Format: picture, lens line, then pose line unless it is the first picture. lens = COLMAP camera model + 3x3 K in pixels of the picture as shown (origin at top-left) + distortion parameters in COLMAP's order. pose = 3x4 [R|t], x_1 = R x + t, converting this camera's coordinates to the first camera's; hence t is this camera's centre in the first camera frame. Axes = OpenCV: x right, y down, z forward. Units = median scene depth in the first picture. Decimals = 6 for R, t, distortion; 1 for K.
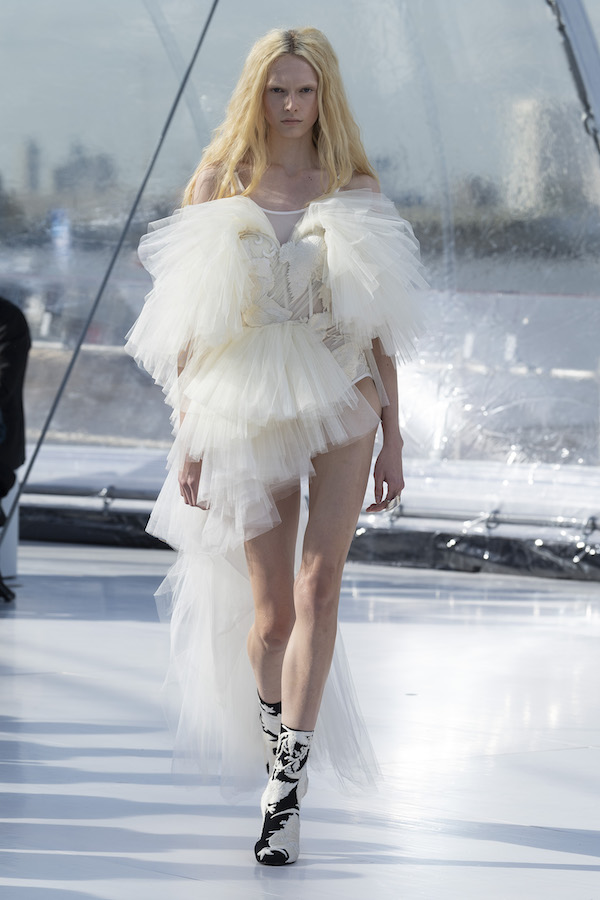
lens RADIAL K [[4393.7, 0, 300.0], [0, 4393.7, 450.0], [0, 0, 1]] dist [-0.013916, -1.670505]
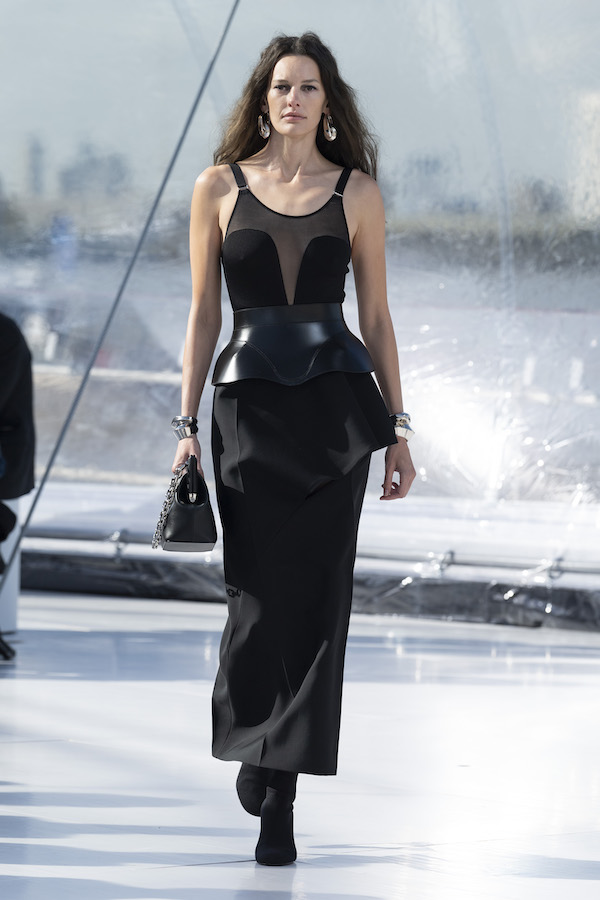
lens RADIAL K [[6708.6, 0, 300.0], [0, 6708.6, 450.0], [0, 0, 1]] dist [-0.063984, -38.241064]
pose [[0.999996, 0.002294, 0.001423, -0.009586], [-0.002297, 0.999995, 0.002373, -0.011022], [-0.001418, -0.002377, 0.999996, -0.349582]]
